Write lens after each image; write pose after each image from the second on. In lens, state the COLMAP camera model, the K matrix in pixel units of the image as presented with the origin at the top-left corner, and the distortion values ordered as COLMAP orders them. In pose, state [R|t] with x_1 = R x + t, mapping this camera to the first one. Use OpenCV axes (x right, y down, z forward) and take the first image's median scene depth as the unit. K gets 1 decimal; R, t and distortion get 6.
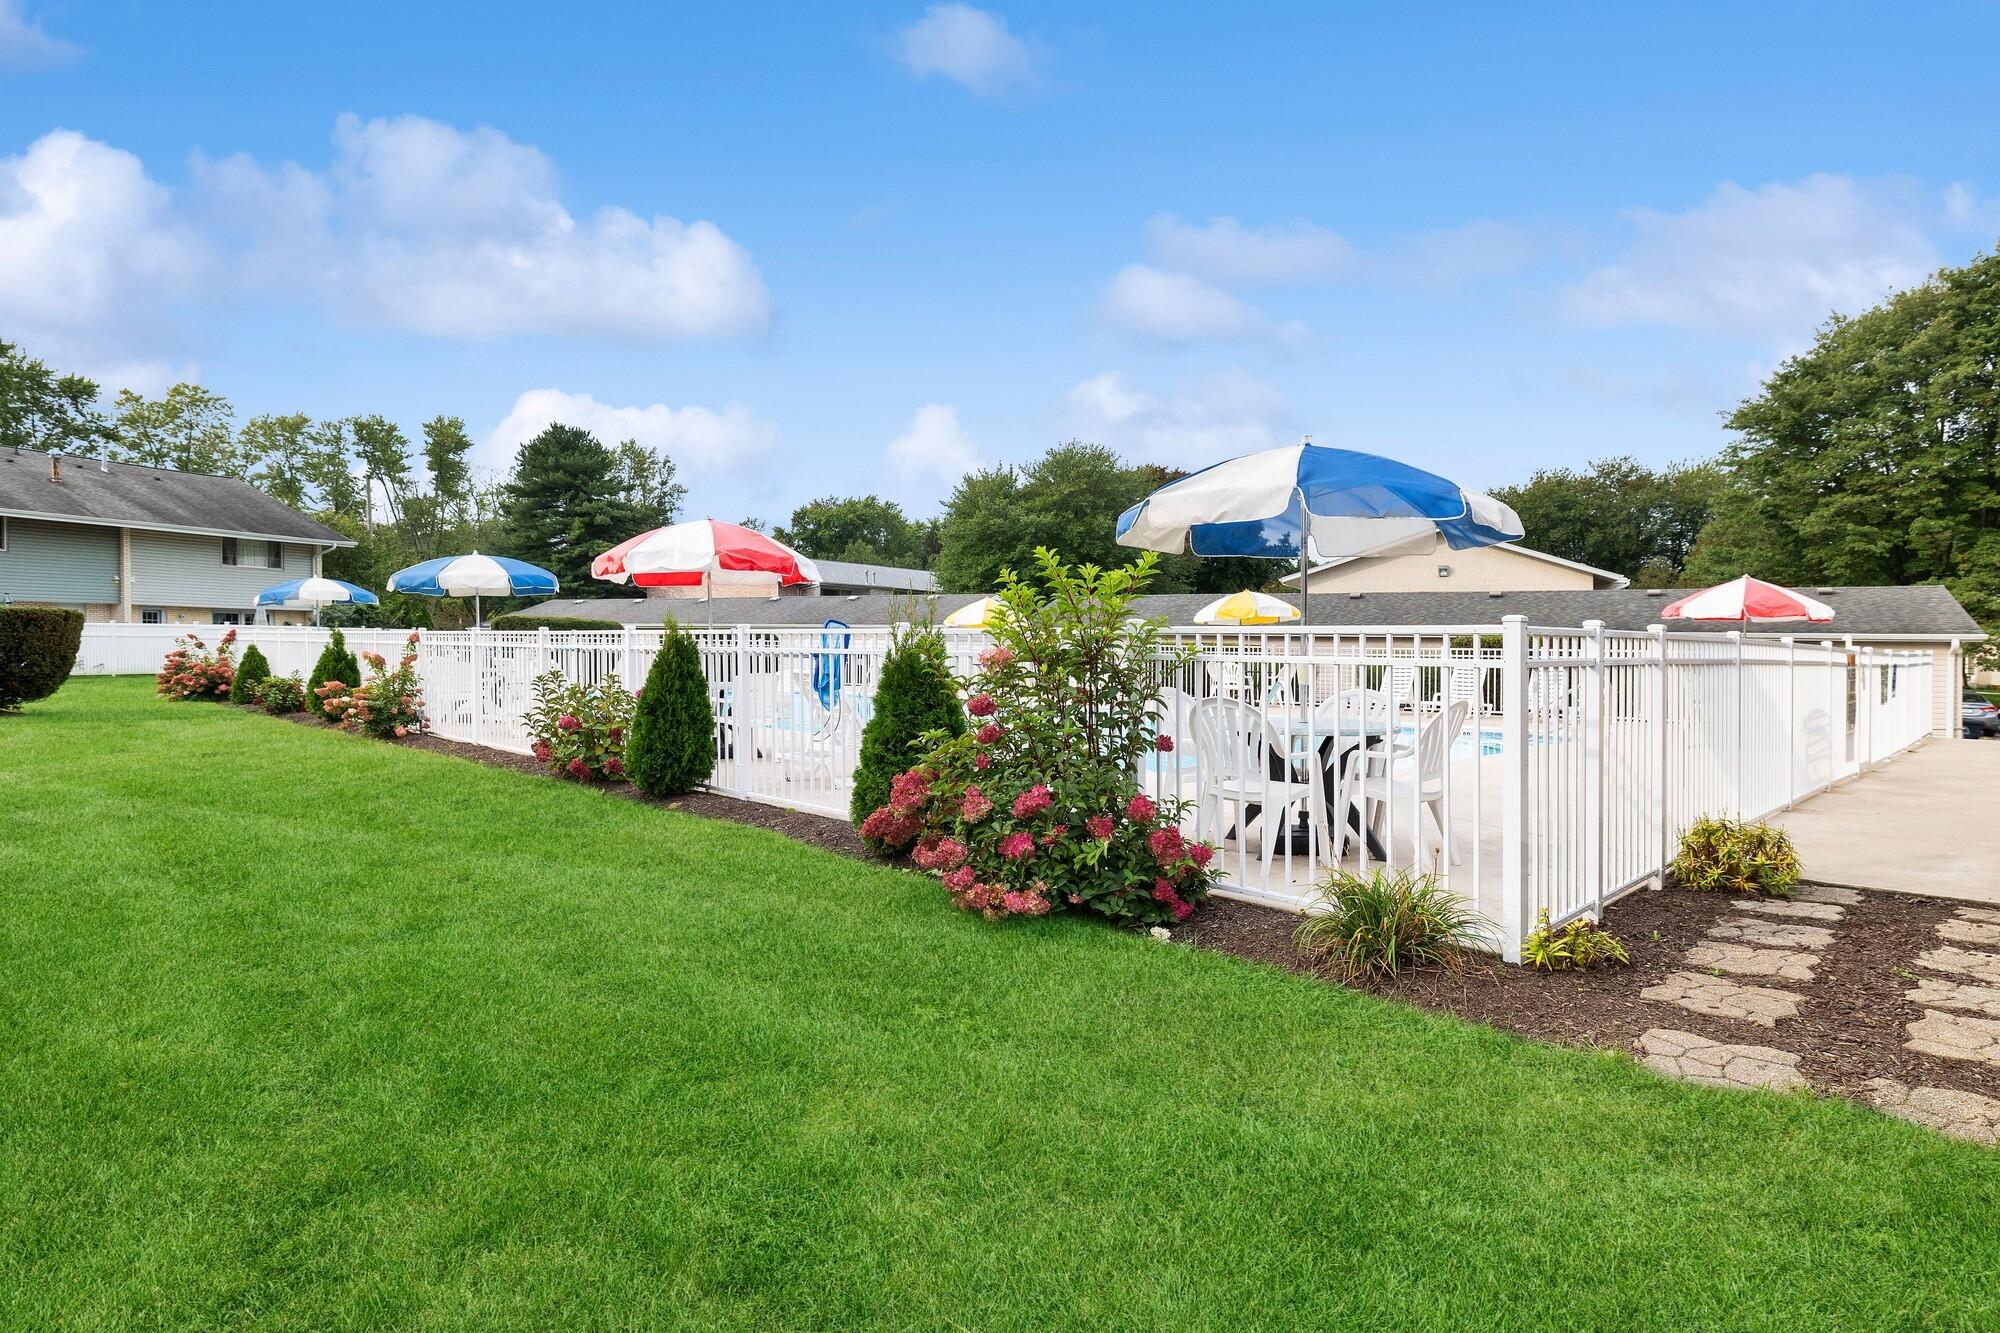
lens RADIAL K [[1109.0, 0, 981.1], [0, 1109.0, 661.7], [0, 0, 1]] dist [-0.000372, 0.002184]
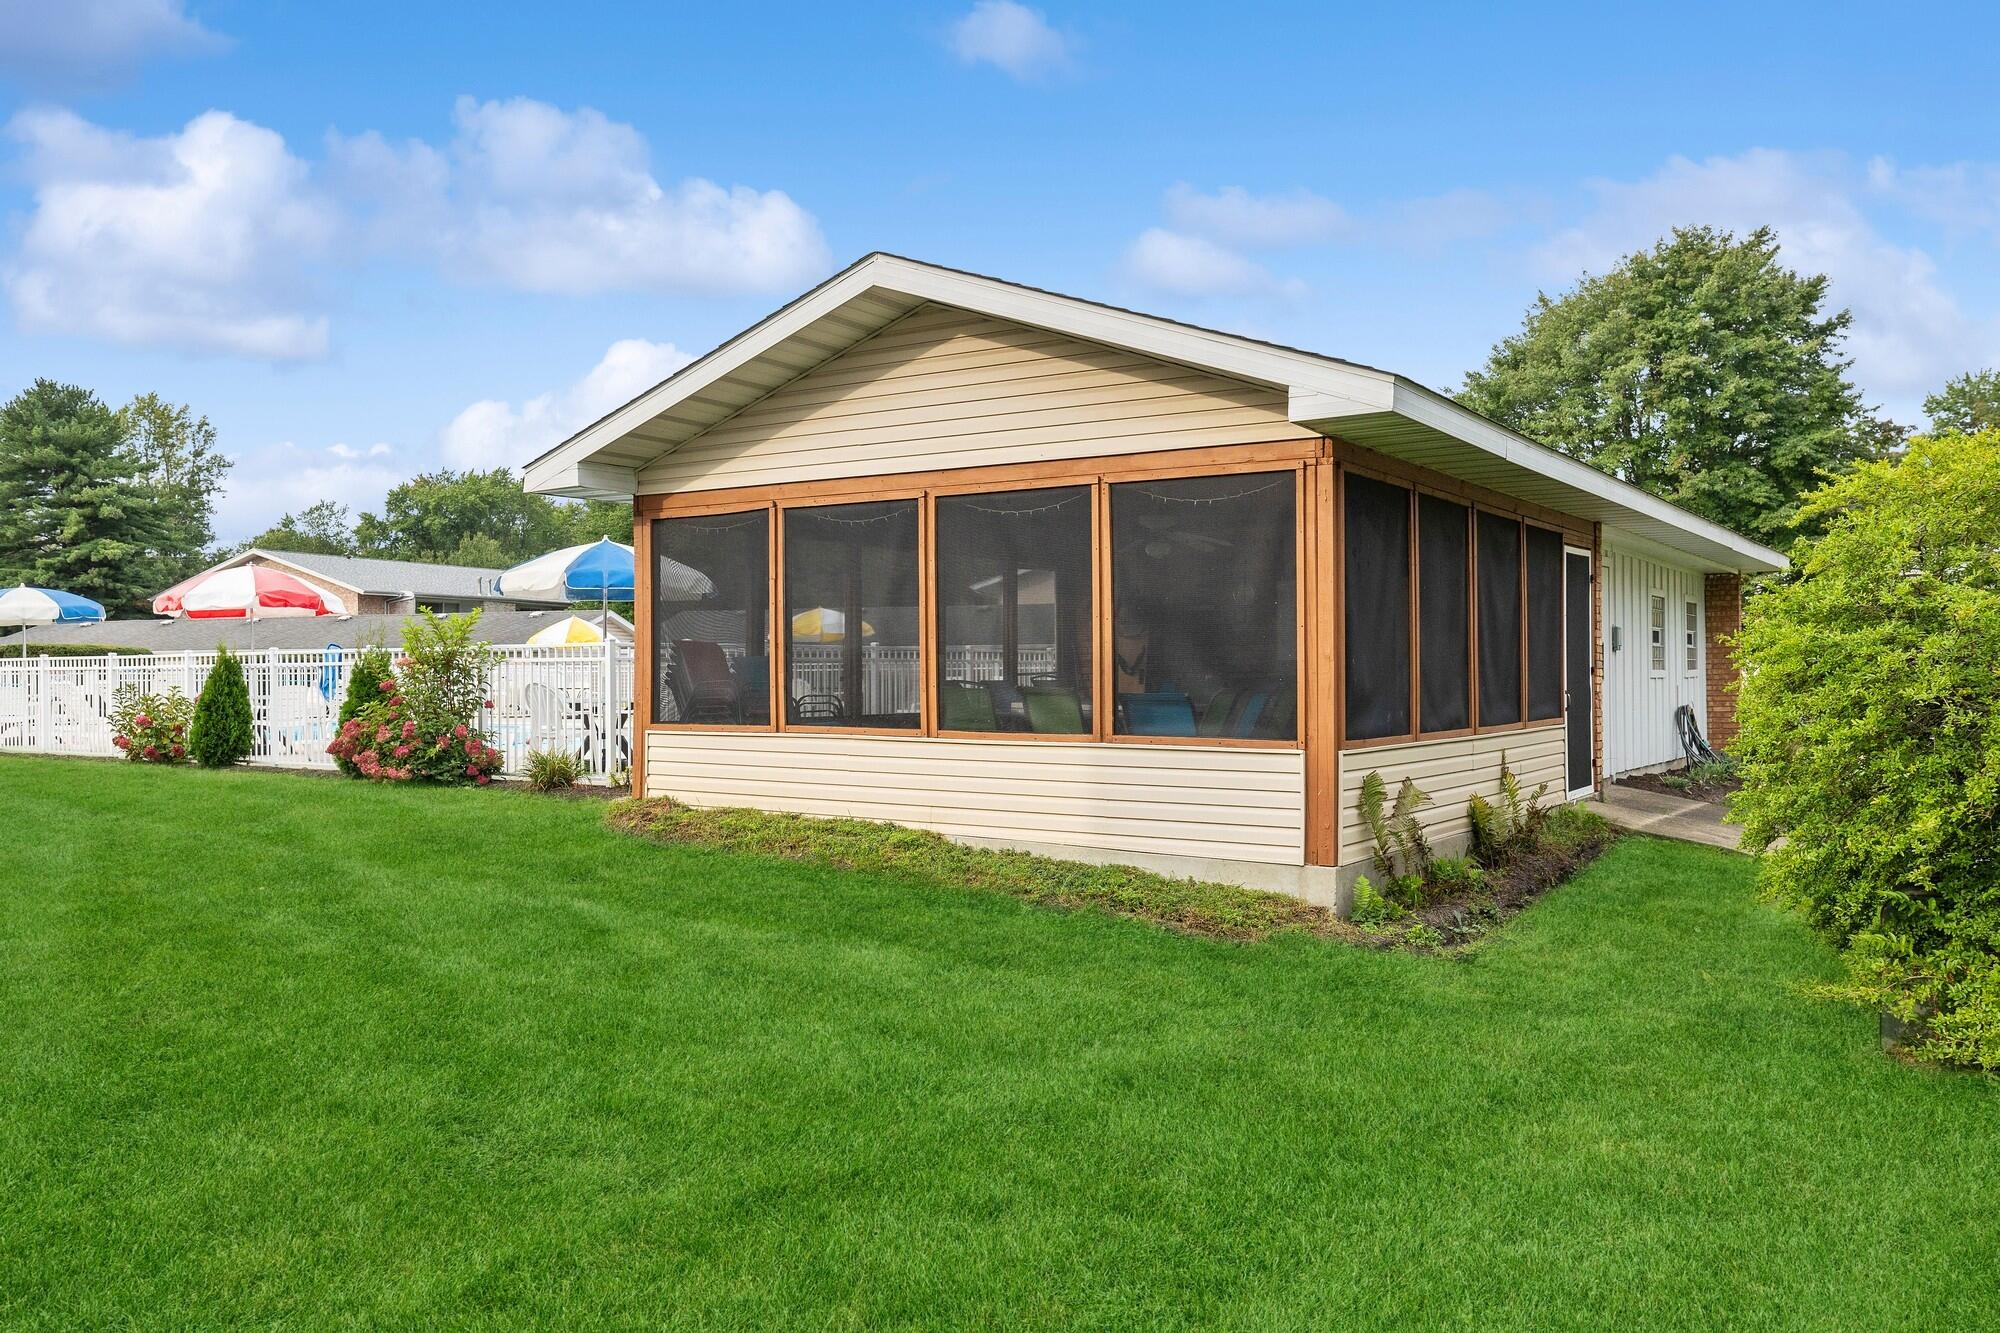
lens RADIAL K [[1588.4, 0, 937.9], [0, 1588.4, 601.8], [0, 0, 1]] dist [-0.006197, 0.005127]
pose [[0.987112, -0.011798, 0.159593, 0.035989], [0.021257, 0.998108, -0.057689, 0.005096], [-0.158610, 0.060338, 0.985496, -0.137021]]
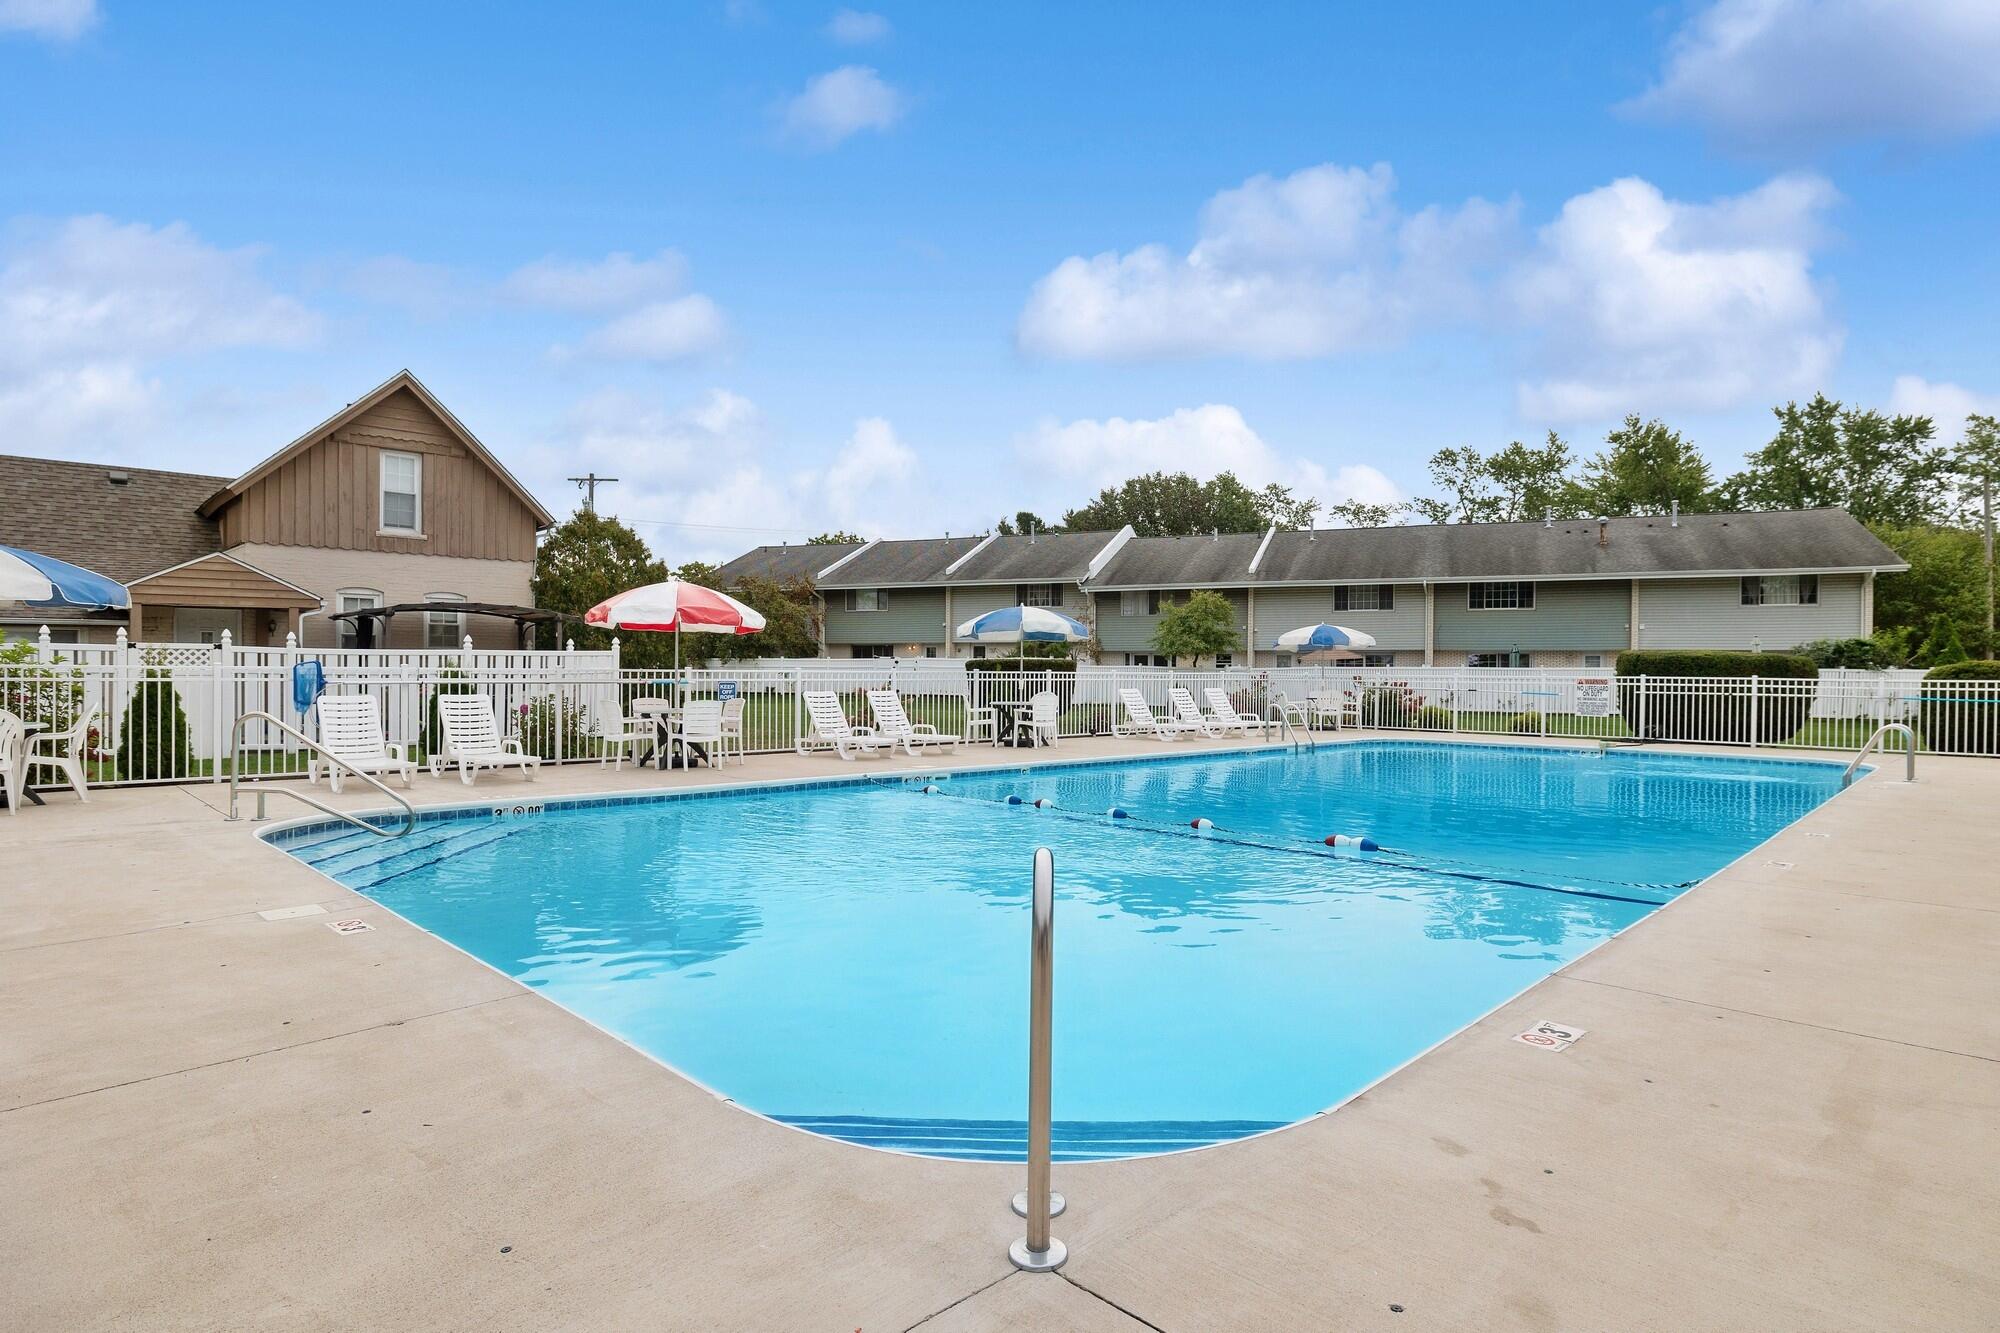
lens RADIAL K [[1109.0, 0, 989.1], [0, 1109.0, 666.9], [0, 0, 1]] dist [-0.000372, 0.002184]
pose [[-0.016262, -0.019290, -0.999682, 0.177229], [-0.023036, 0.999556, -0.018913, -0.000877], [0.999602, 0.022721, -0.016699, 0.231588]]
